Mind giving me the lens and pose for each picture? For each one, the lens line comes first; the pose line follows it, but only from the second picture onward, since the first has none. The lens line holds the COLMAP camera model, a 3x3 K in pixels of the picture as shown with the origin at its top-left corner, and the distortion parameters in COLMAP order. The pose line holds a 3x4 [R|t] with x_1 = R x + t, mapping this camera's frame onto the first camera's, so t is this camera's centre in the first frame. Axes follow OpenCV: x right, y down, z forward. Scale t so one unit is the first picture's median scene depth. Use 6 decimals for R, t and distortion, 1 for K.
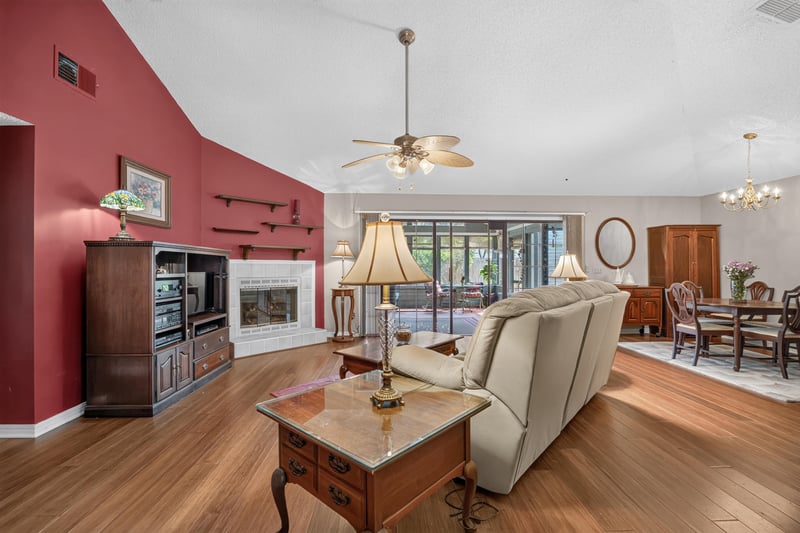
lens RADIAL K [[352.0, 0, 395.0], [0, 352.0, 265.0], [0, 0, 1]] dist [-0.018270, 0.006015]
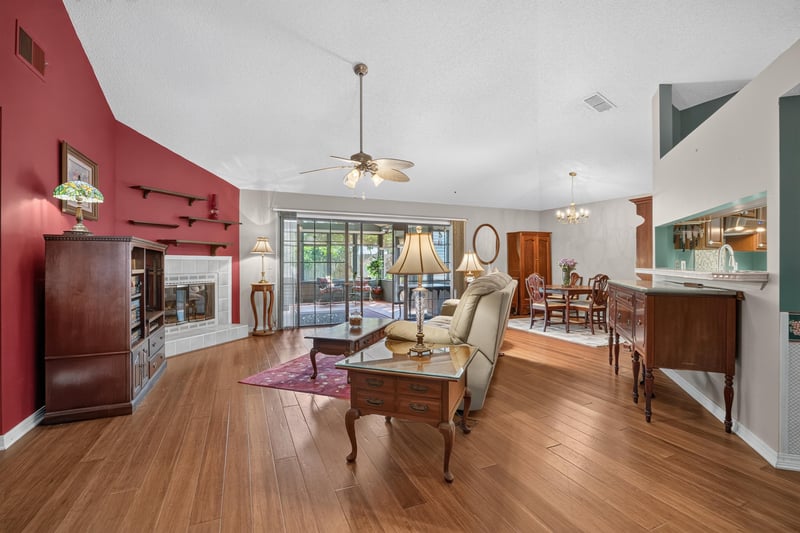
lens RADIAL K [[352.0, 0, 387.7], [0, 352.0, 260.8], [0, 0, 1]] dist [-0.018270, 0.006015]
pose [[0.936662, 0.001426, 0.350232, -0.237642], [-0.001510, 0.999999, -0.000033, -0.000832], [-0.350232, -0.000498, 0.936663, -0.120115]]
